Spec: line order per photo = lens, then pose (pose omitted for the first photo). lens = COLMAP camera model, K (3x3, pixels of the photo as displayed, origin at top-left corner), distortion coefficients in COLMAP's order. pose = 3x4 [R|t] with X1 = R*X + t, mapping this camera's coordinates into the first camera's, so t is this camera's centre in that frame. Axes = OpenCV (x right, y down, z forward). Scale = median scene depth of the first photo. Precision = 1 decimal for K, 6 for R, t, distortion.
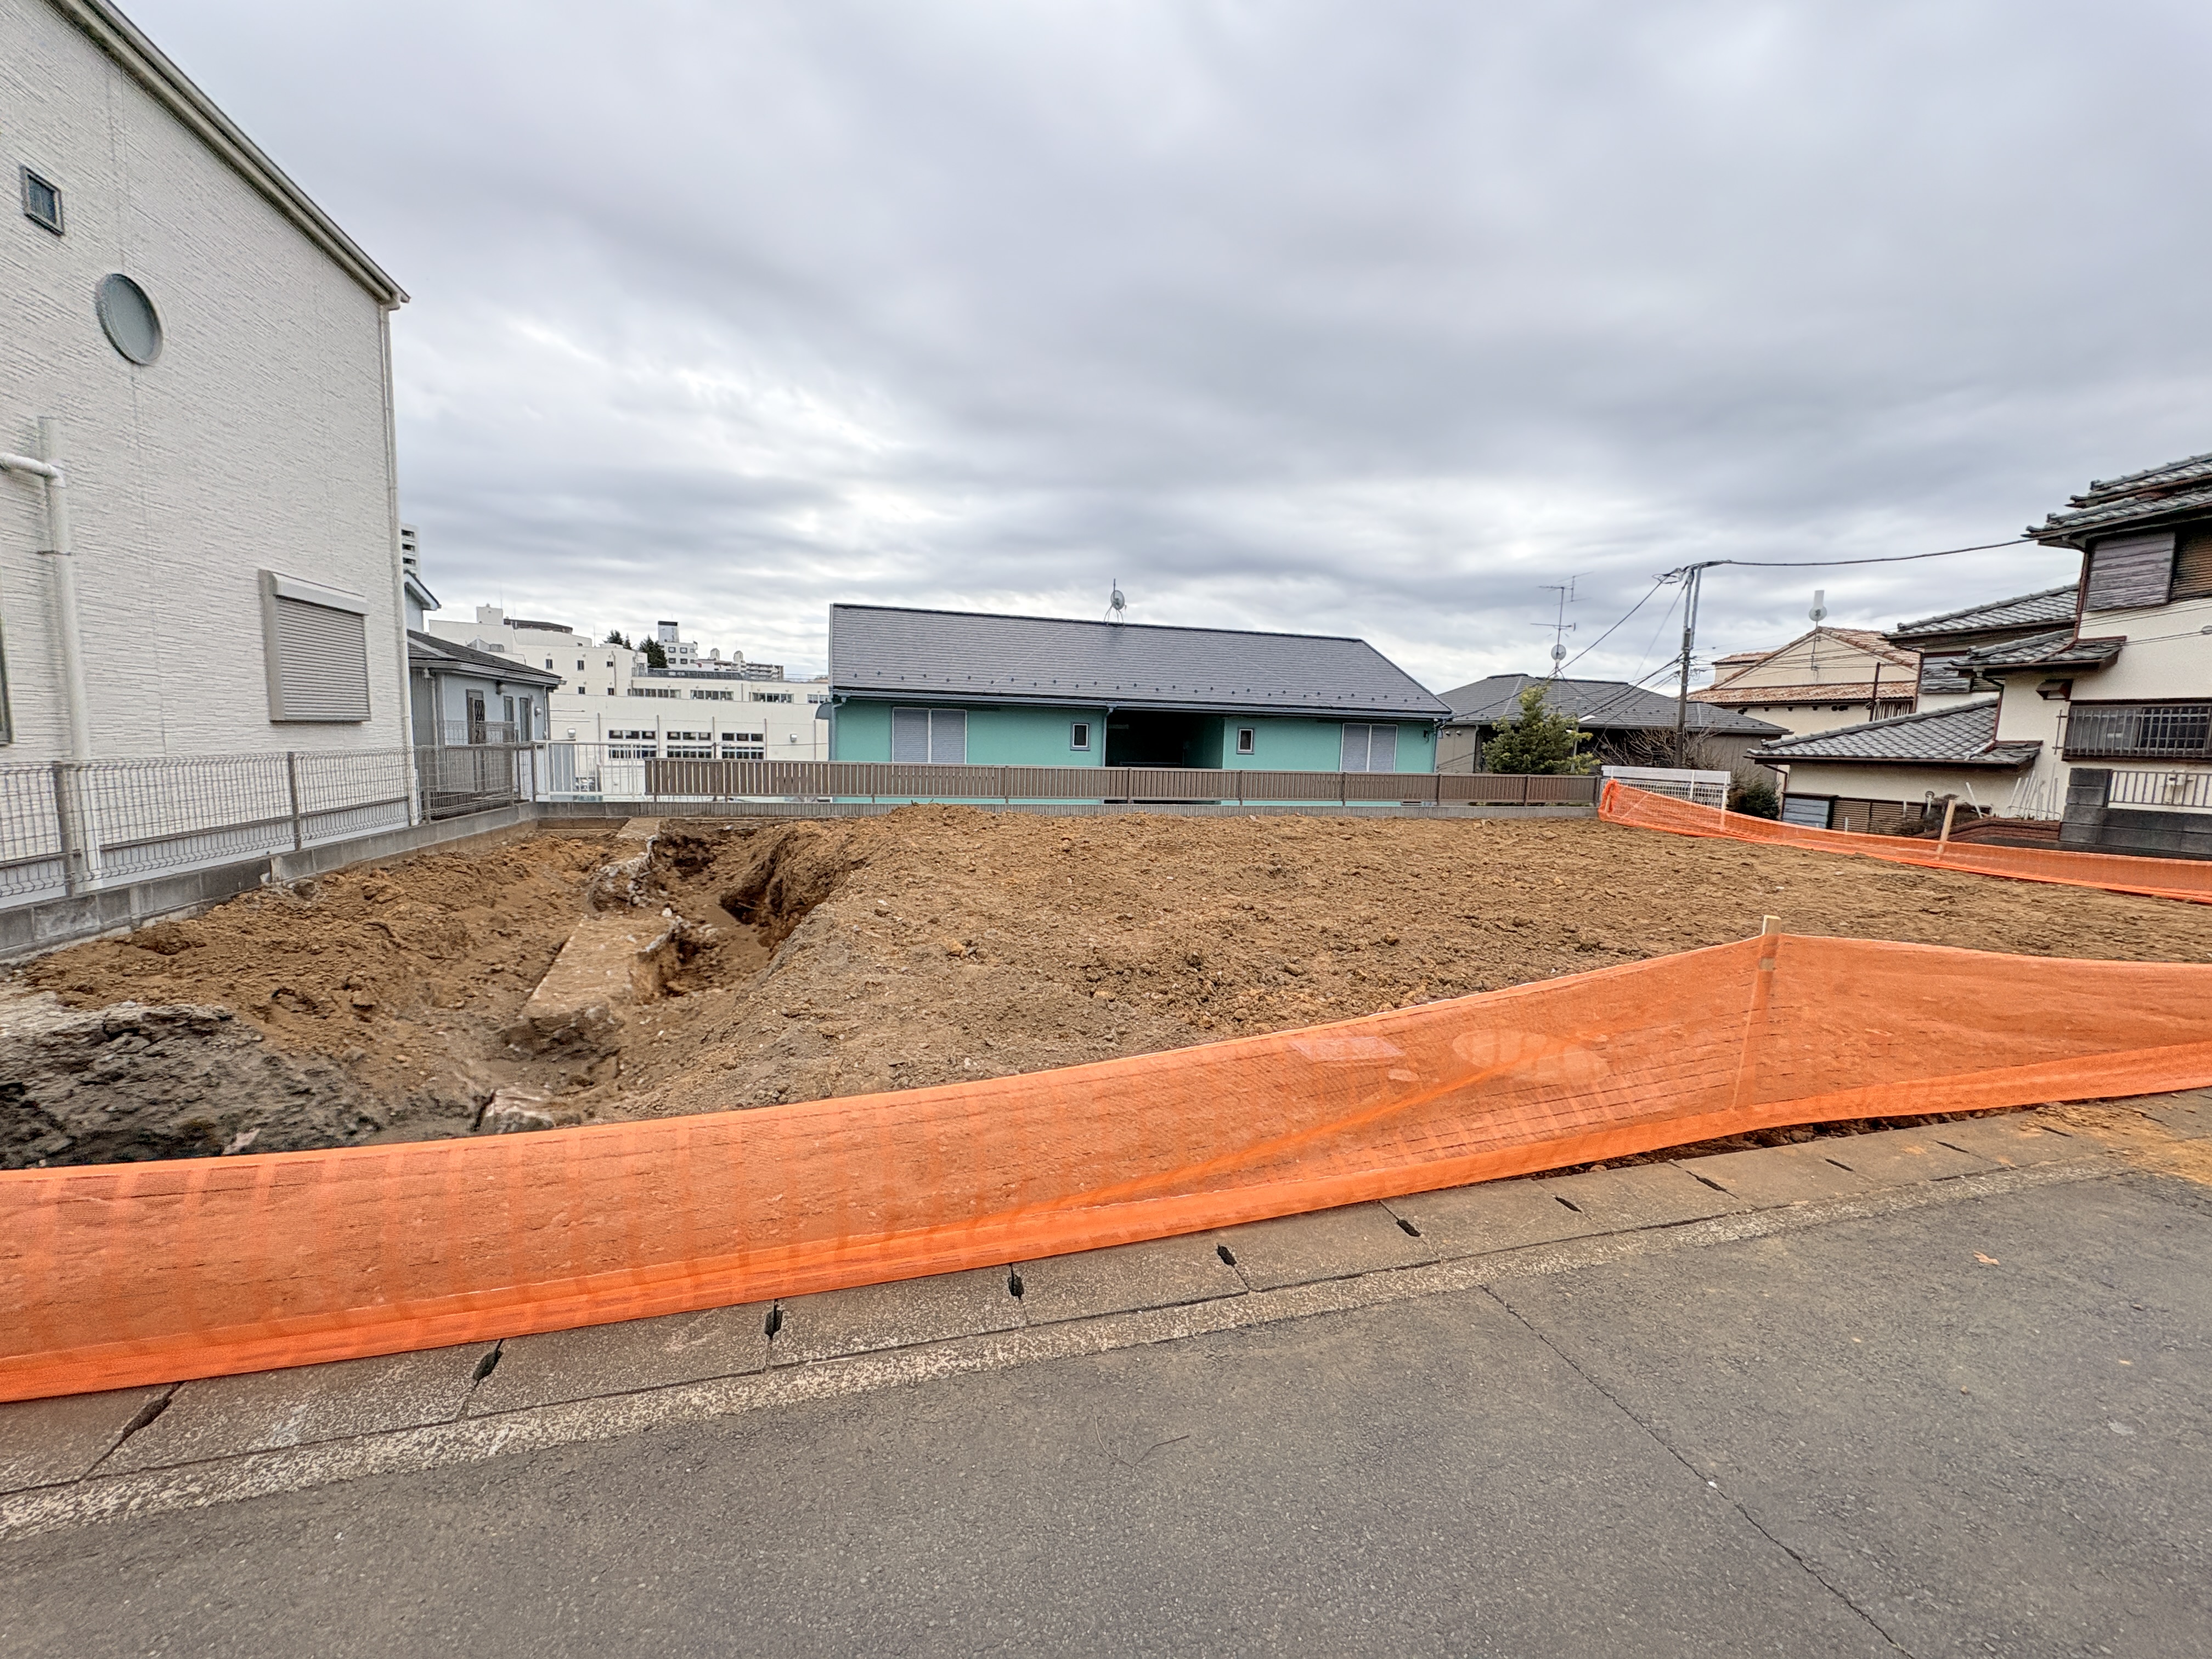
lens RADIAL K [[883.1, 0, 1109.1], [0, 883.1, 835.4], [0, 0, 1]] dist [0.000833, 0.000219]
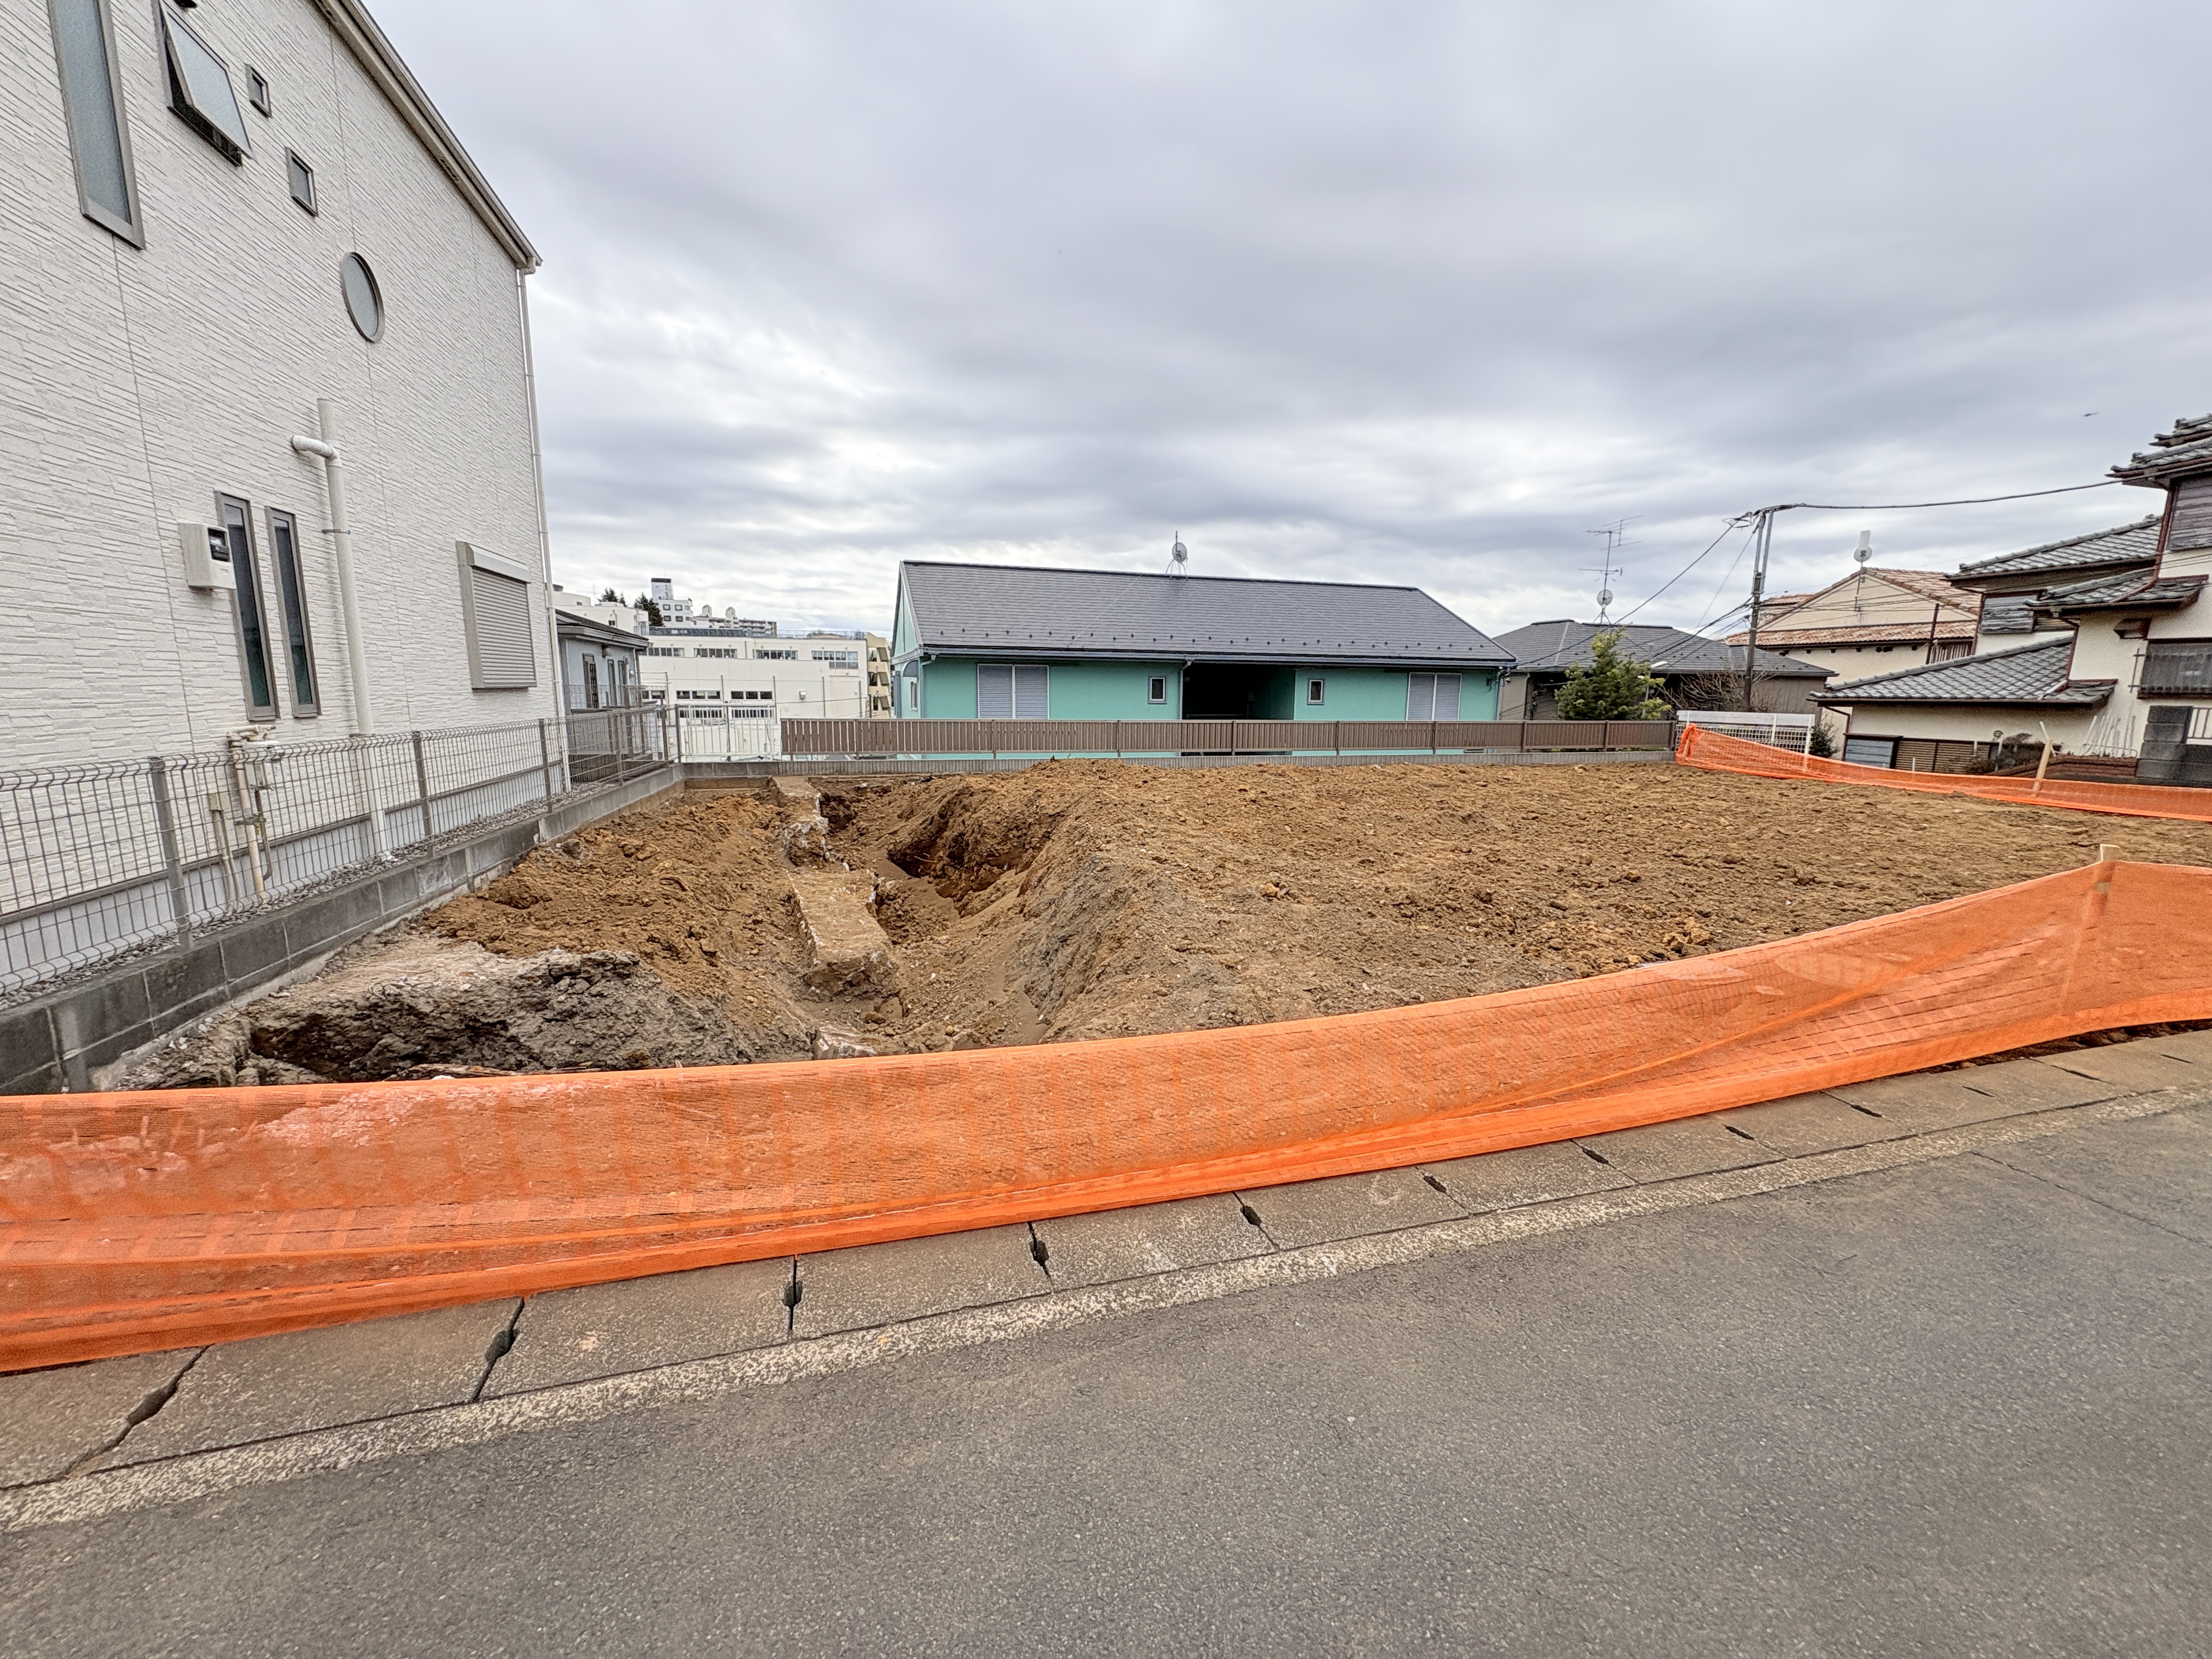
lens RADIAL K [[883.2, 0, 1107.4], [0, 883.2, 834.3], [0, 0, 1]] dist [0.000612, 0.000107]
pose [[0.999863, -0.016395, 0.002101, -0.150689], [0.016263, 0.998505, 0.052183, -0.000508], [-0.002953, -0.052142, 0.998635, -0.035099]]
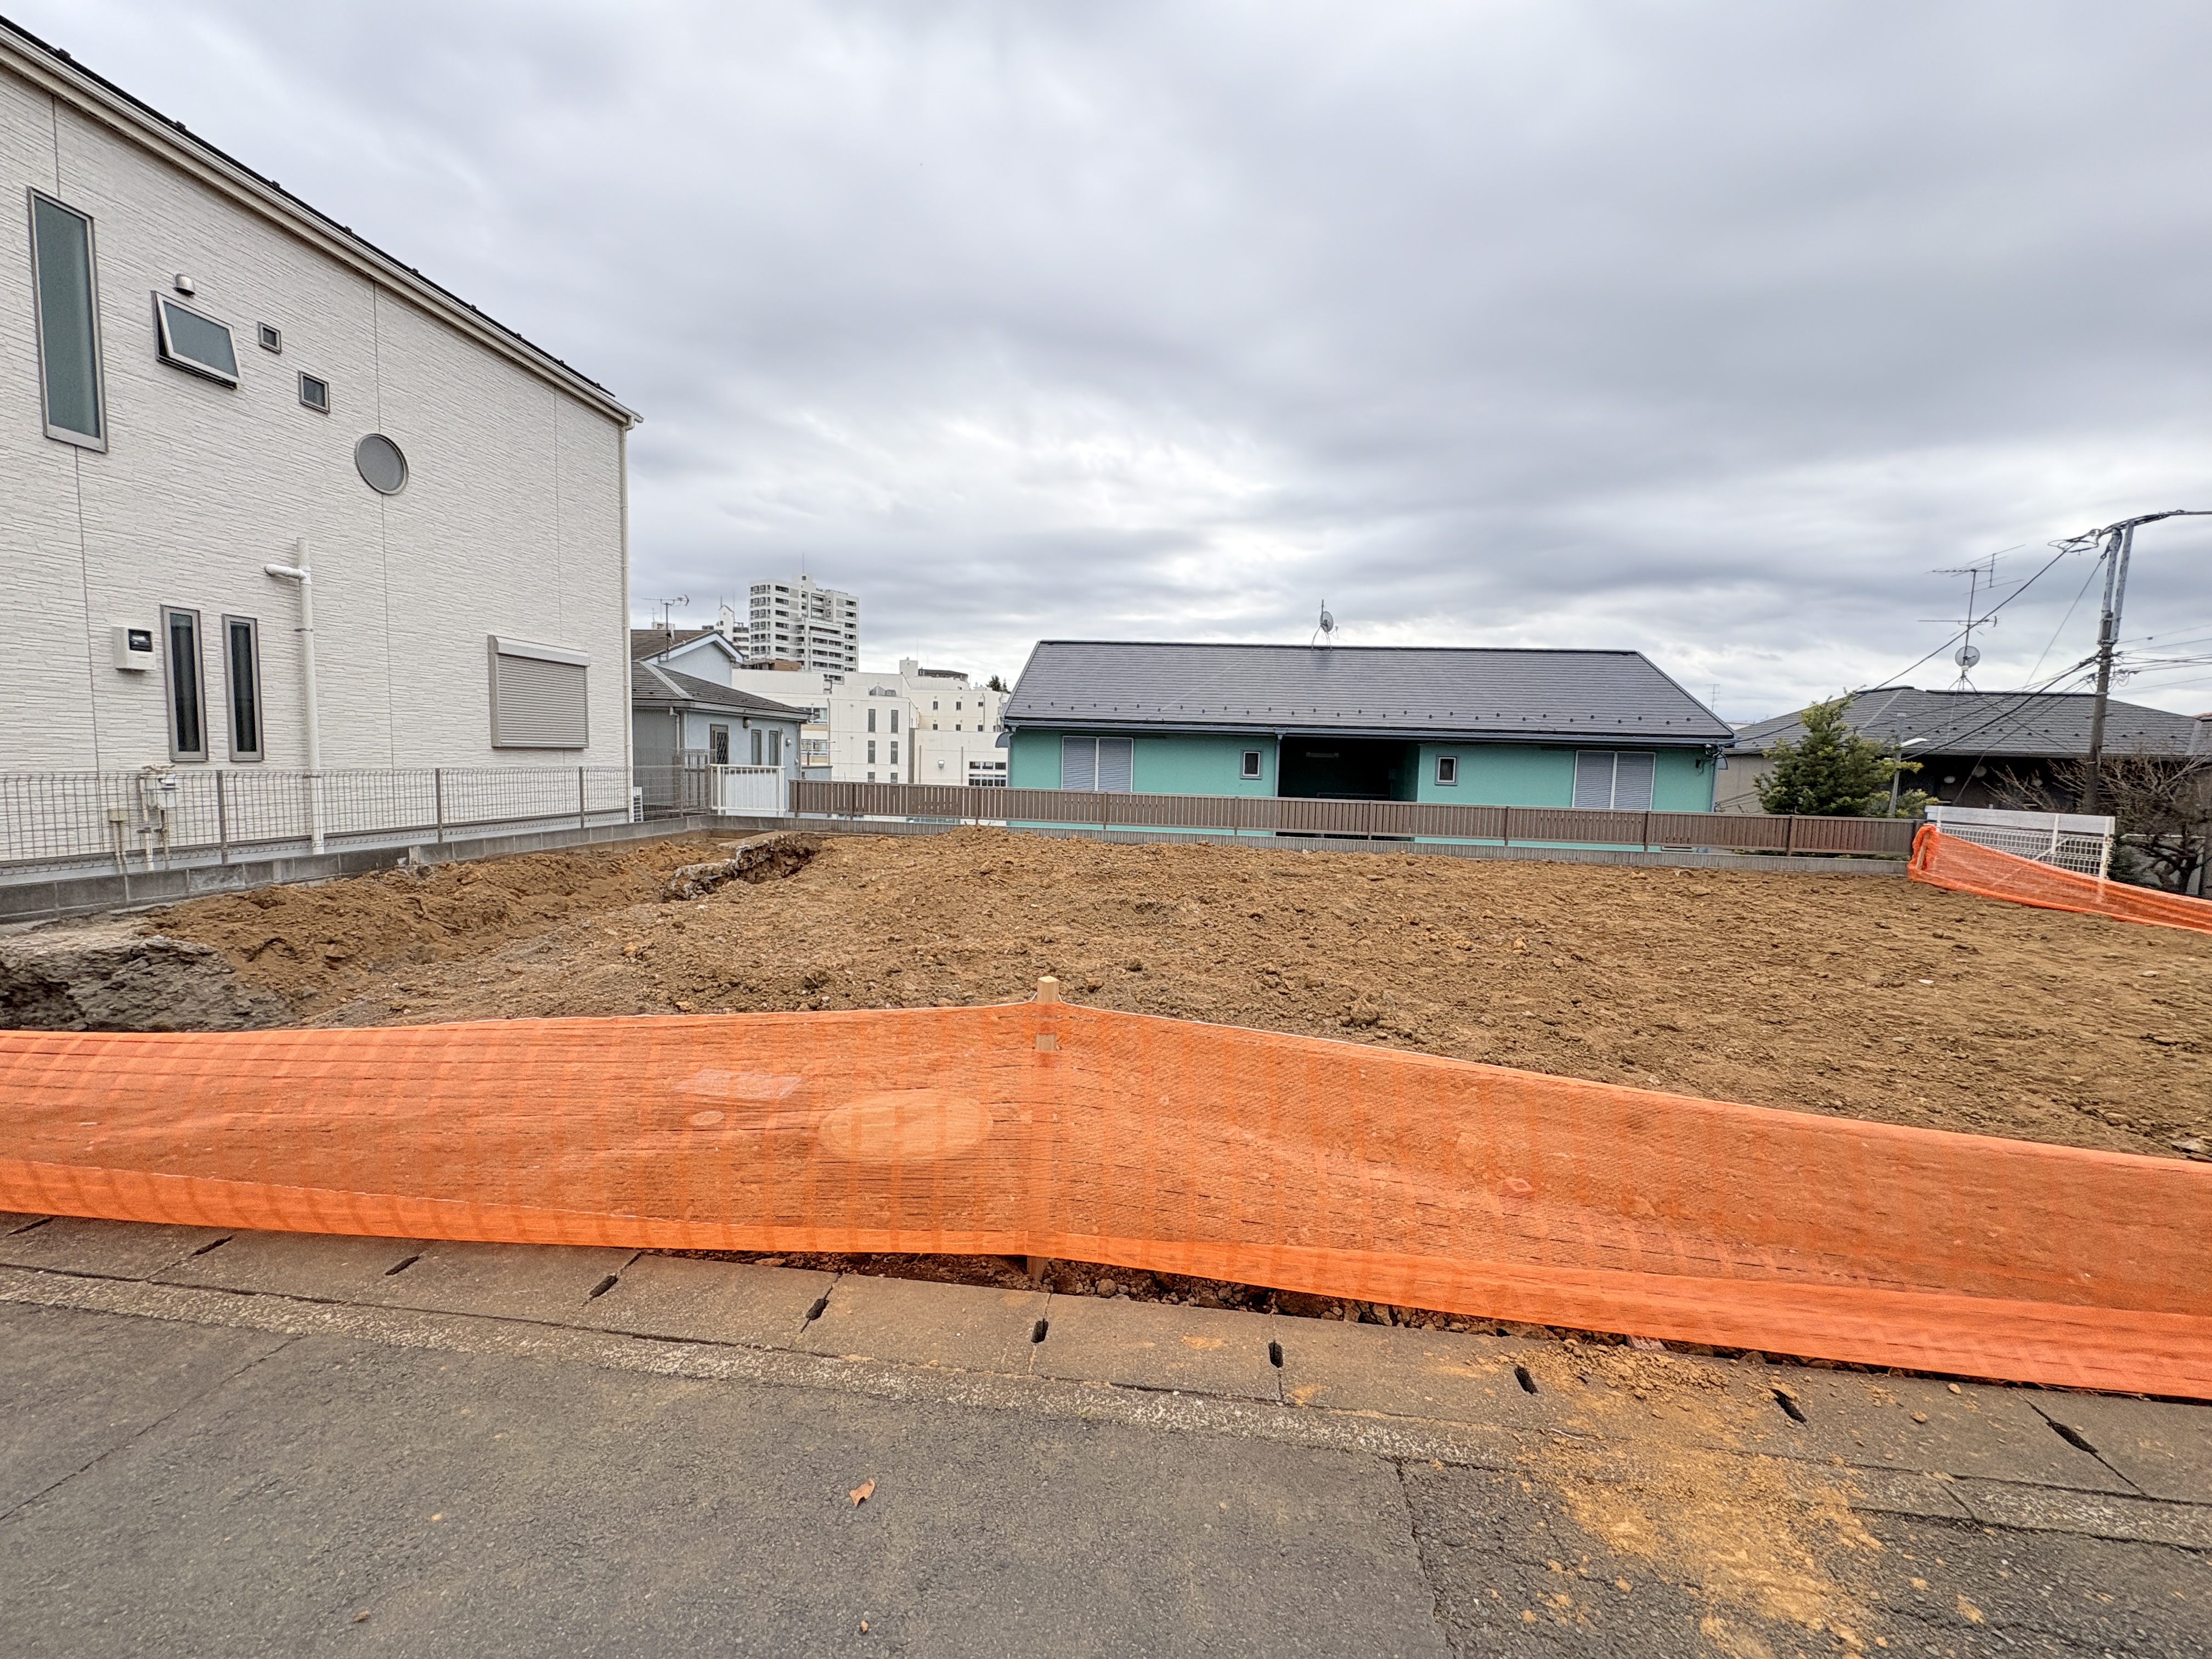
lens RADIAL K [[883.4, 0, 1106.6], [0, 883.4, 832.5], [0, 0, 1]] dist [0.000504, -0.000209]
pose [[0.923543, 0.032098, -0.382150, 0.304023], [-0.047441, 0.998399, -0.030792, -0.002721], [0.380550, 0.046567, 0.923587, 0.091749]]
